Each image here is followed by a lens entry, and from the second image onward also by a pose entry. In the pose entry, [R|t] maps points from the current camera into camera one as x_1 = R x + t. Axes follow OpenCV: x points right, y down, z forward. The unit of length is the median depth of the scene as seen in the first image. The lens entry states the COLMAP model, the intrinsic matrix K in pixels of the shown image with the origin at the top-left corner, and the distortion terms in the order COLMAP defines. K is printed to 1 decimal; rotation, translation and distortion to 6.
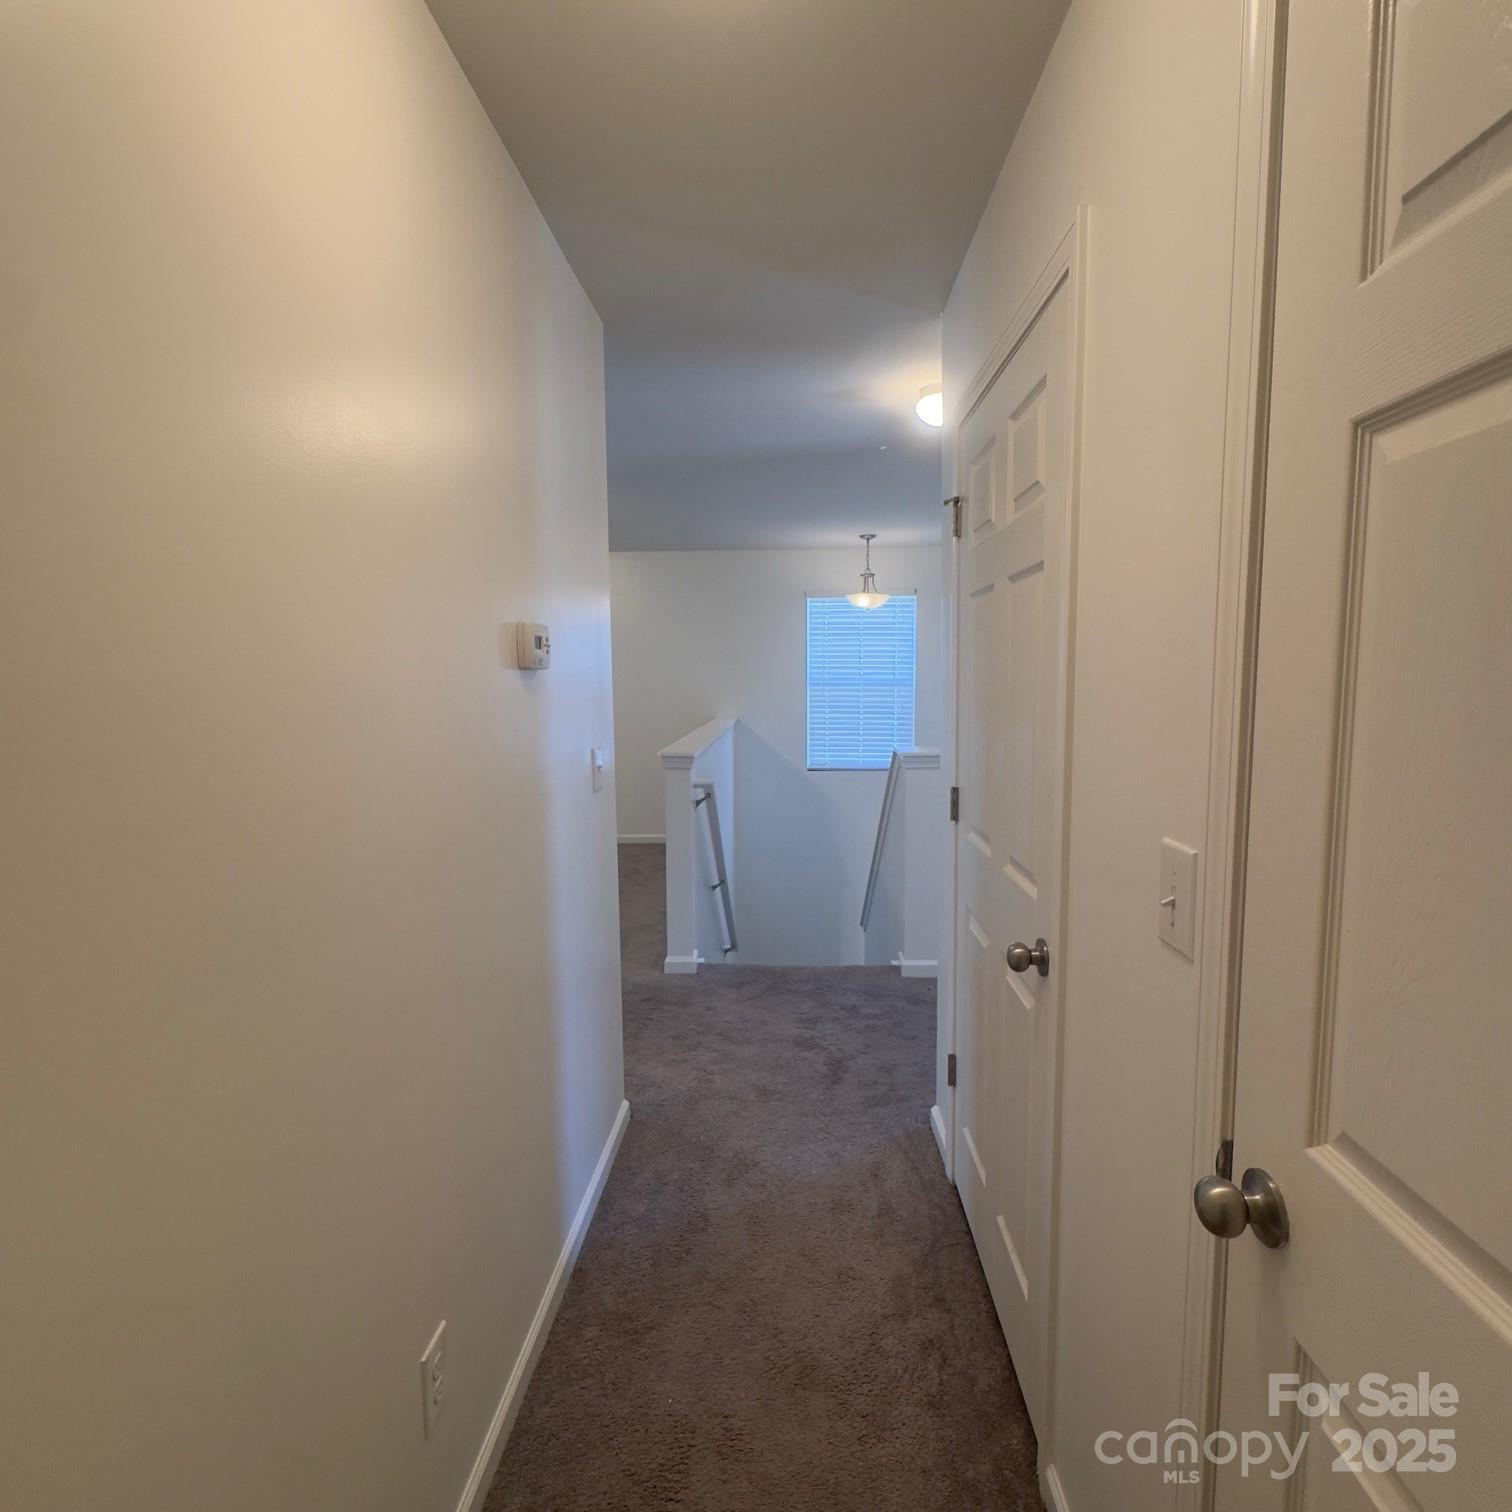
lens RADIAL K [[804.9, 0, 758.5], [0, 804.9, 757.5], [0, 0, 1]] dist [-0.003546, 0.000779]
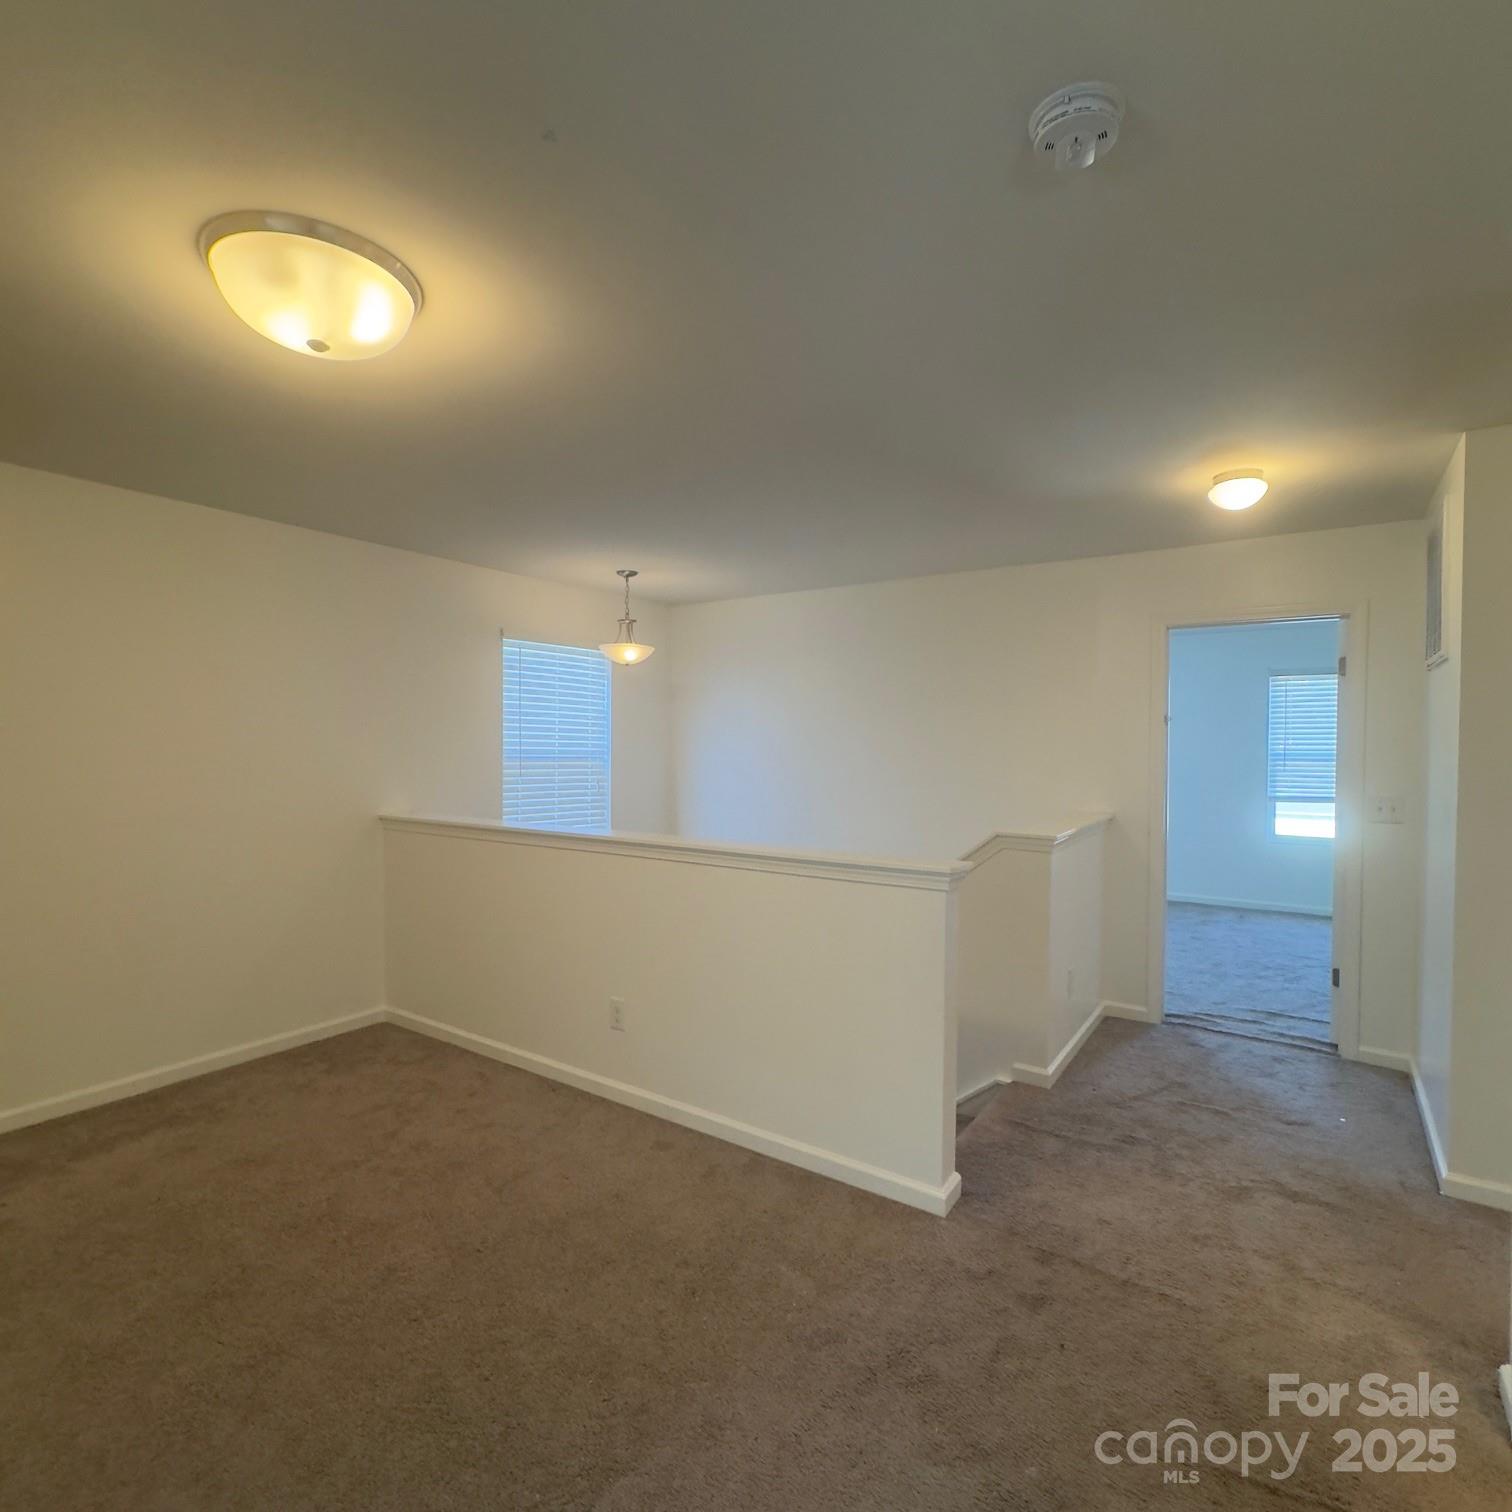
lens RADIAL K [[804.9, 0, 758.5], [0, 804.9, 757.5], [0, 0, 1]] dist [-0.003546, 0.000779]
pose [[0.526794, -0.001724, 0.849991, -0.468732], [0.079338, 0.995732, -0.047151, -0.046489], [-0.846282, 0.092276, 0.524682, 0.493230]]
